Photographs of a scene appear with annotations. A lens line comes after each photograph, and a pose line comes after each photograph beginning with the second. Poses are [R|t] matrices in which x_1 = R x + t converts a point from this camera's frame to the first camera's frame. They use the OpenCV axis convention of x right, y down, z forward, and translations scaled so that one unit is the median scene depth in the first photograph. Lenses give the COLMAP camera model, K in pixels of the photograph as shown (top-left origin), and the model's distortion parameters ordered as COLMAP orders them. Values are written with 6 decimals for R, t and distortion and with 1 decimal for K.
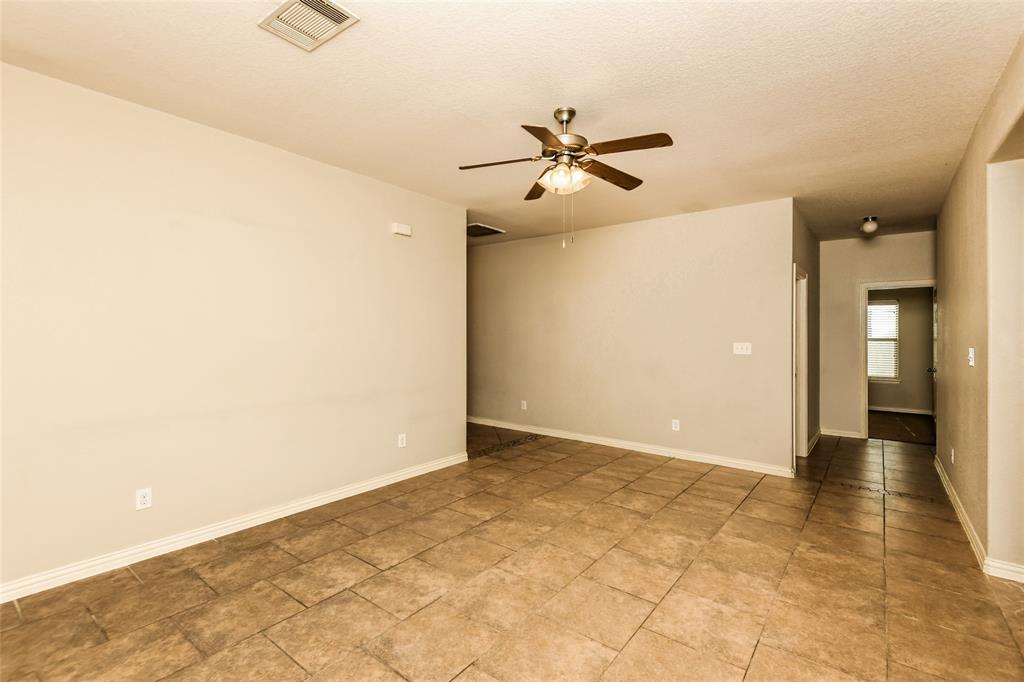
lens RADIAL K [[466.7, 0, 490.0], [0, 466.7, 335.1], [0, 0, 1]] dist [-0.001071, 0.000140]
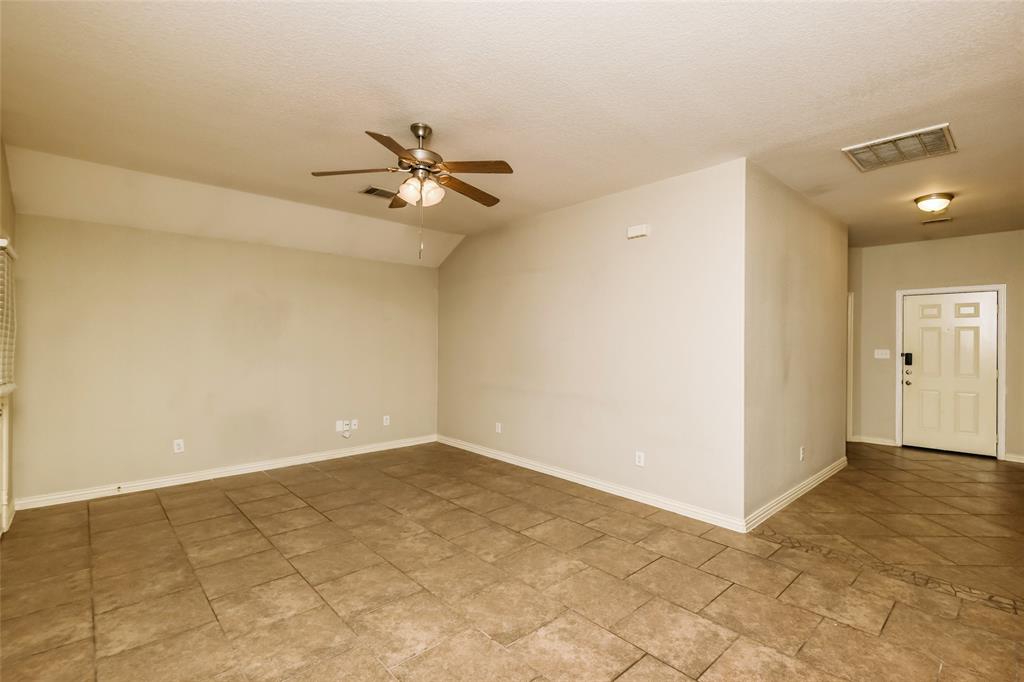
lens RADIAL K [[469.9, 0, 527.4], [0, 469.9, 340.2], [0, 0, 1]] dist [0.001054, -0.000975]
pose [[-0.117634, -0.000362, -0.993057, 1.156449], [-0.014303, 0.999897, 0.001330, -0.008906], [0.992954, 0.014360, -0.117627, 1.343730]]
